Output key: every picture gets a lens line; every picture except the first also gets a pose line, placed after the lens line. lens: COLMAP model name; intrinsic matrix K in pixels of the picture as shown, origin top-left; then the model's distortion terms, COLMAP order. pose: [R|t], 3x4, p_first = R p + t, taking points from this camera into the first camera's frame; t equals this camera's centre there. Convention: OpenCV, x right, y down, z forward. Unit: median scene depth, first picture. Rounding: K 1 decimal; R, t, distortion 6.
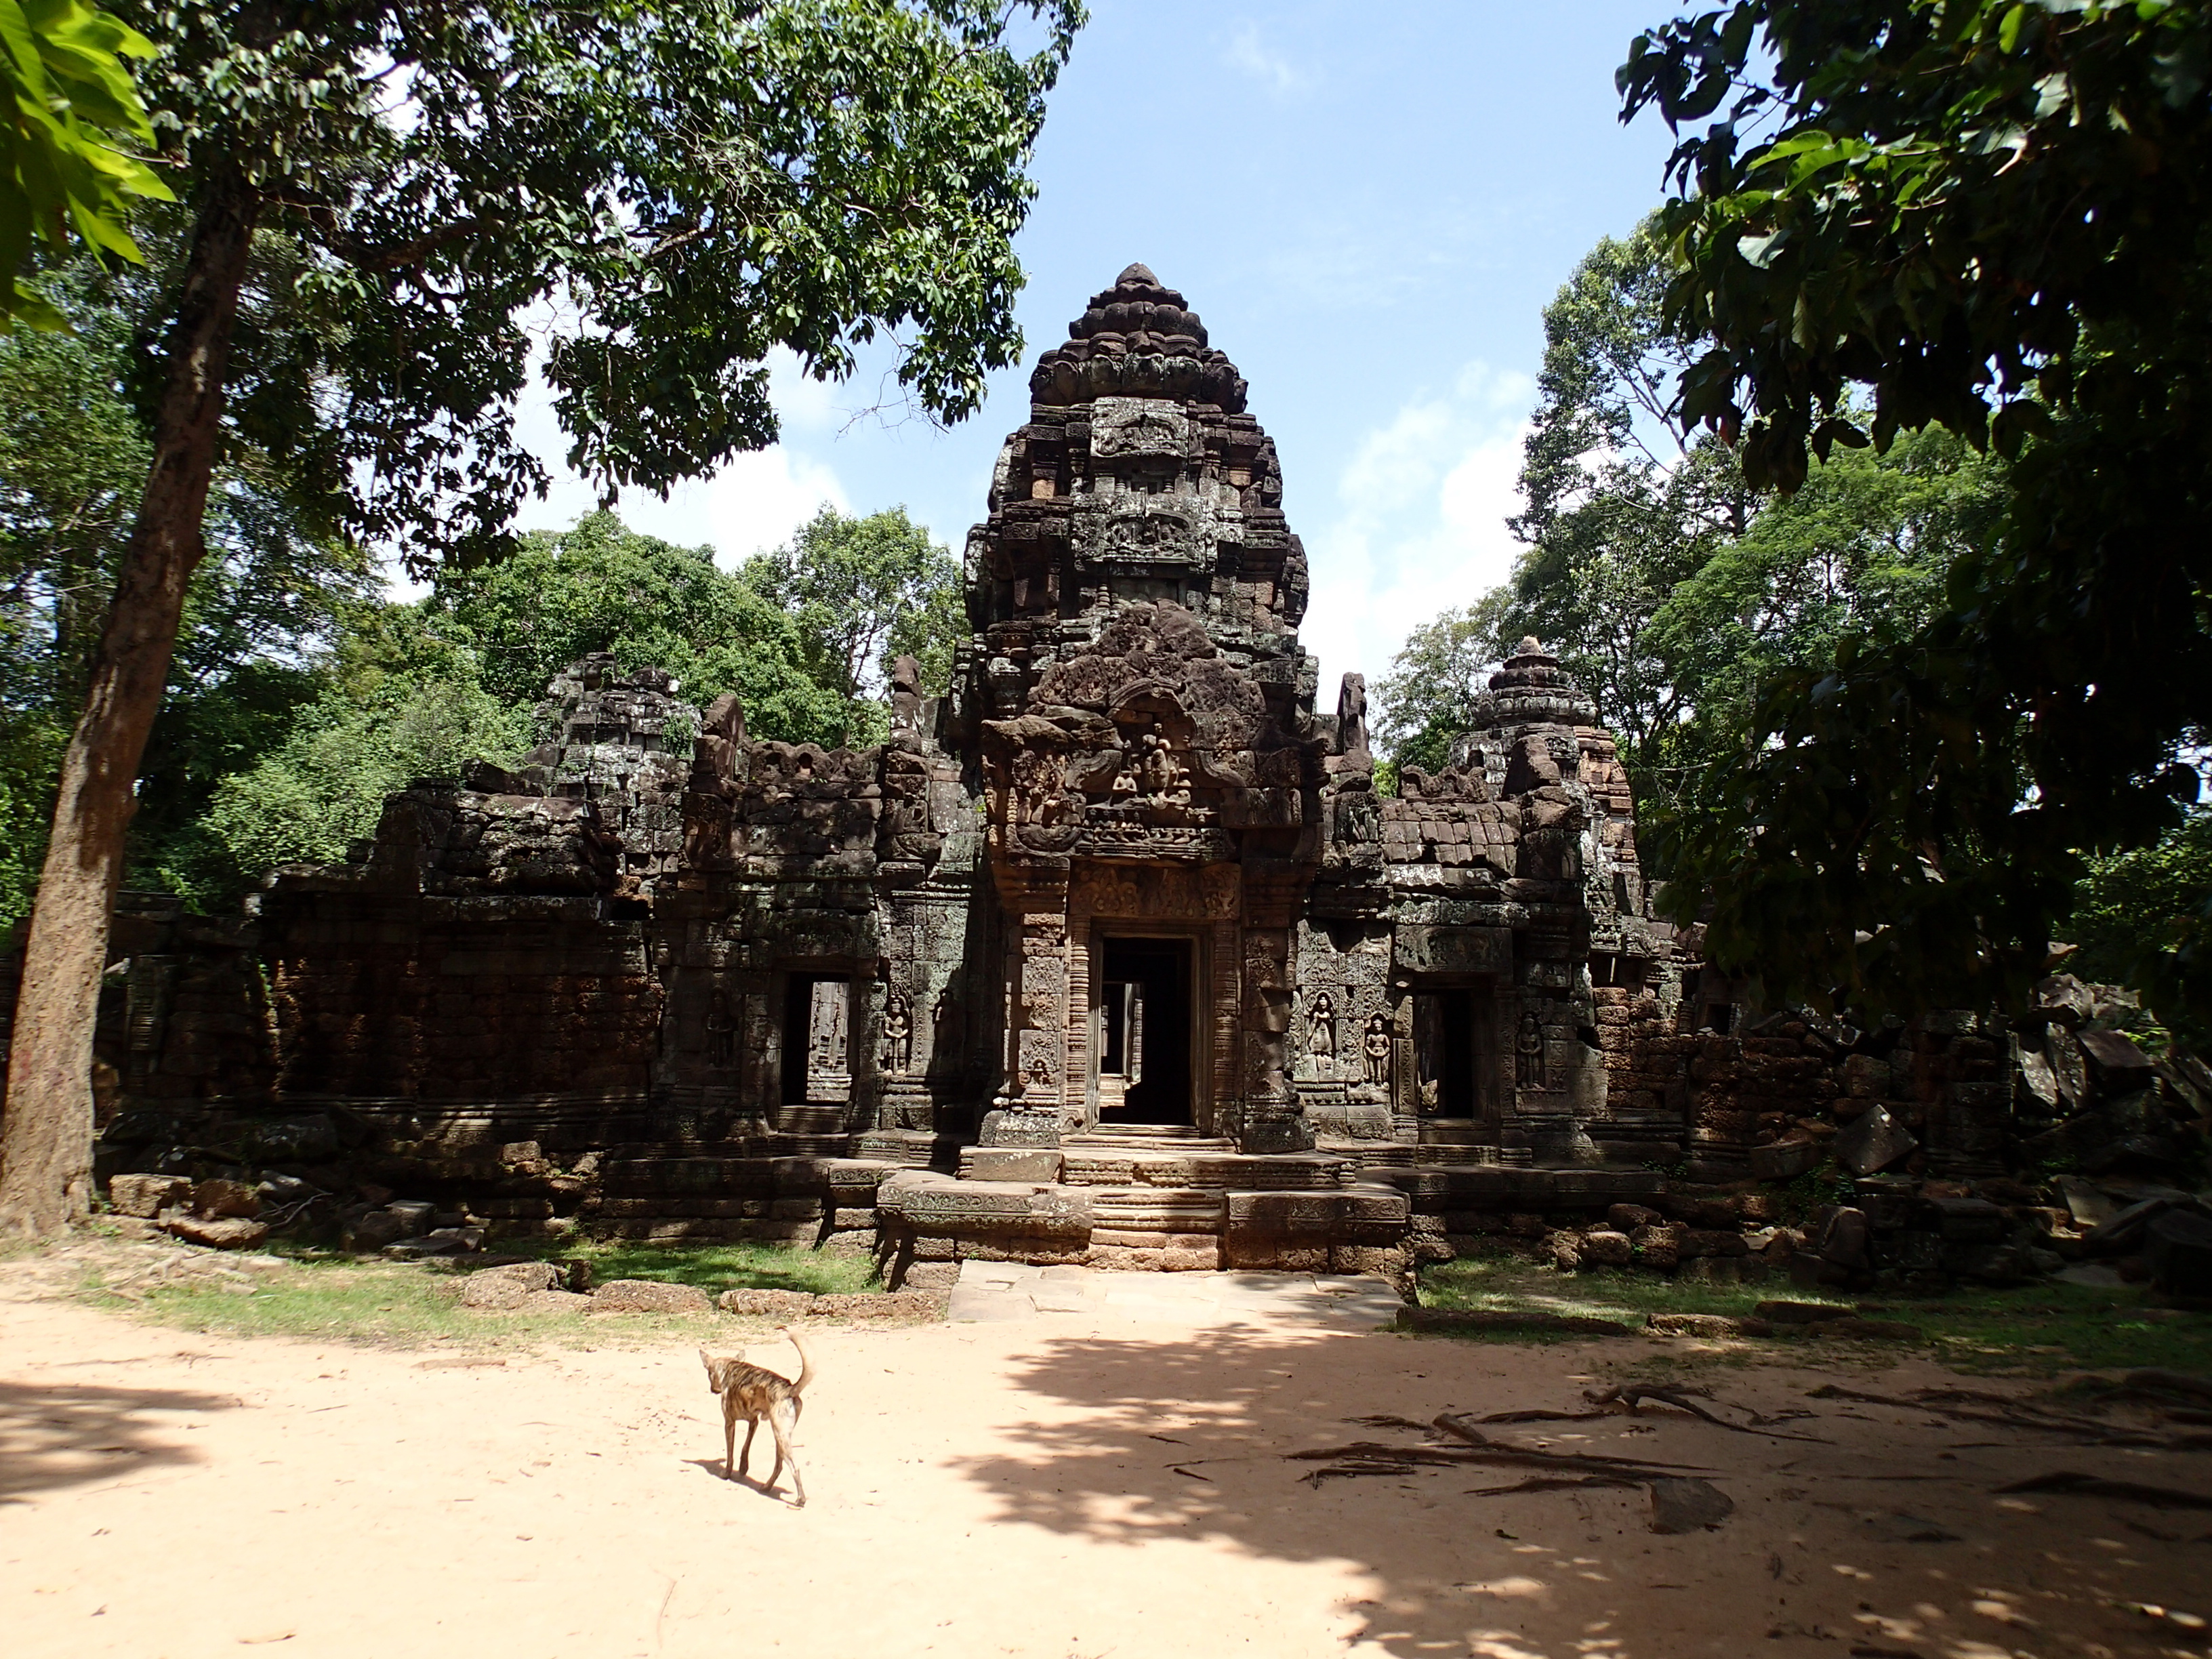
lens RADIAL K [[1656.3, 0, 1102.5], [0, 1656.3, 811.5], [0, 0, 1]] dist [0.011285, 0.002845]
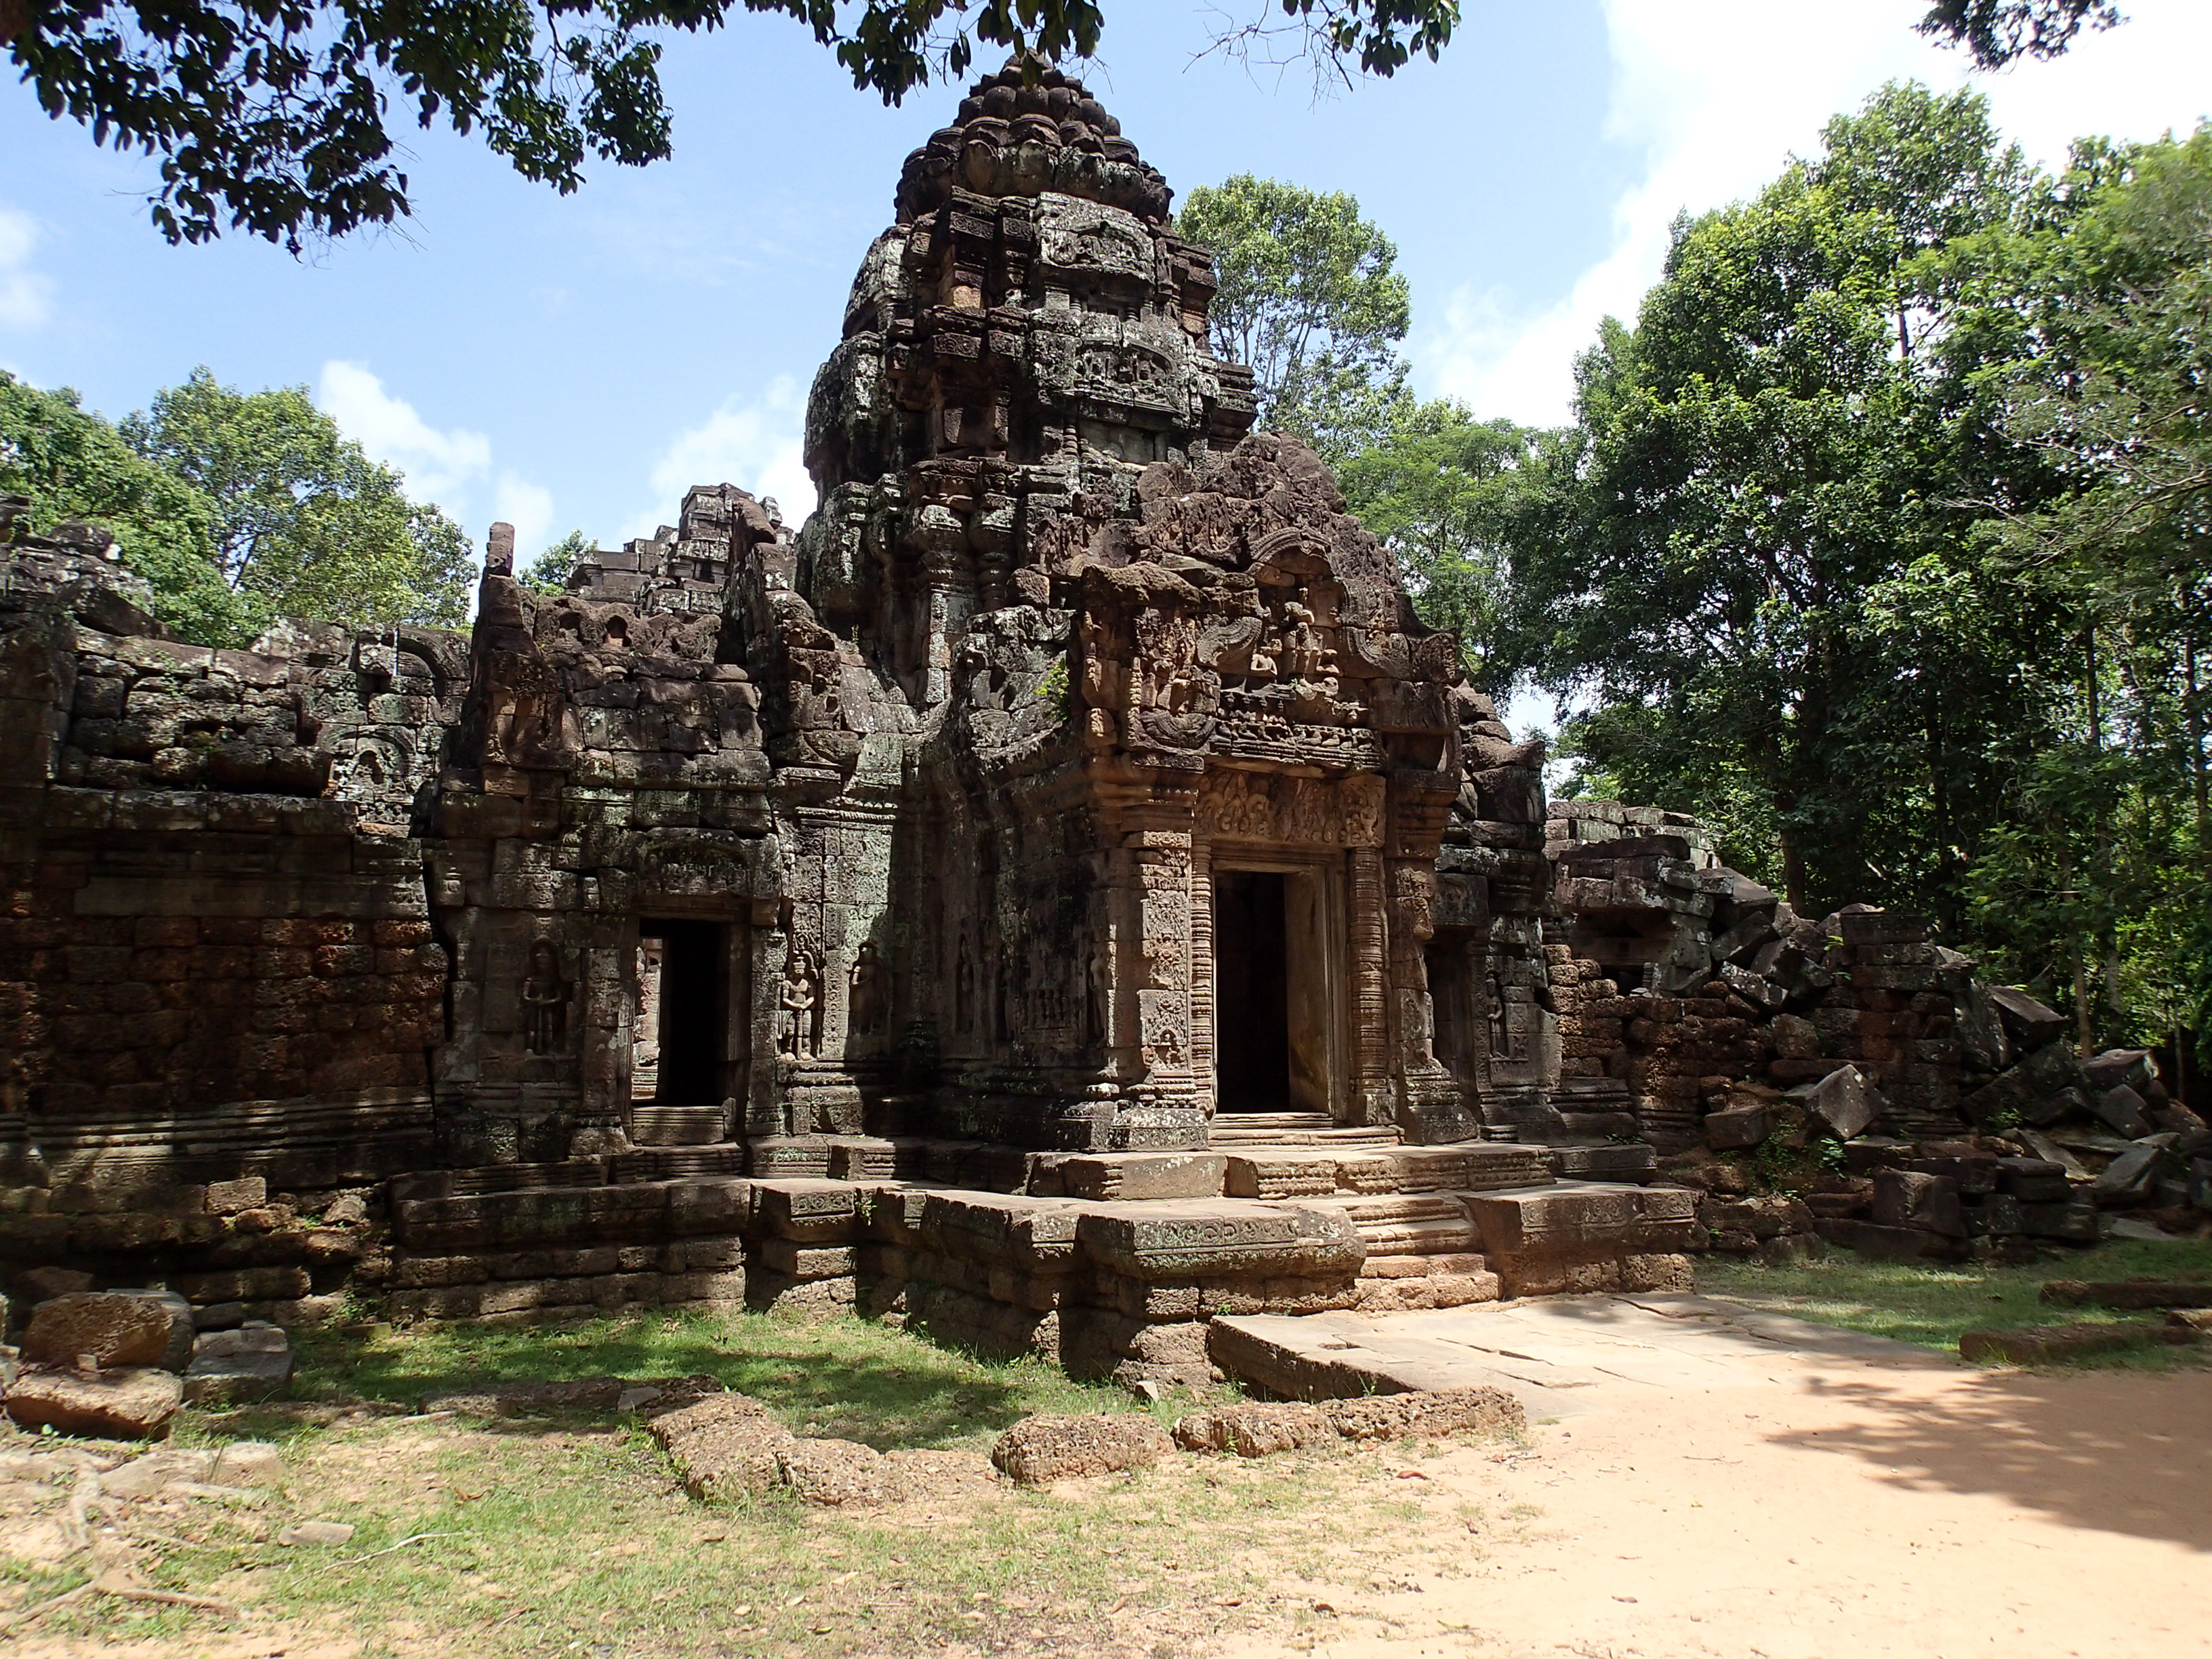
lens RADIAL K [[1656.3, 0, 1102.5], [0, 1656.3, 811.5], [0, 0, 1]] dist [0.011285, 0.002845]
pose [[0.914395, 0.036530, 0.403171, -0.299015], [-0.039597, 0.999215, -0.000728, 0.045278], [-0.402881, -0.015299, 0.915124, 0.281511]]
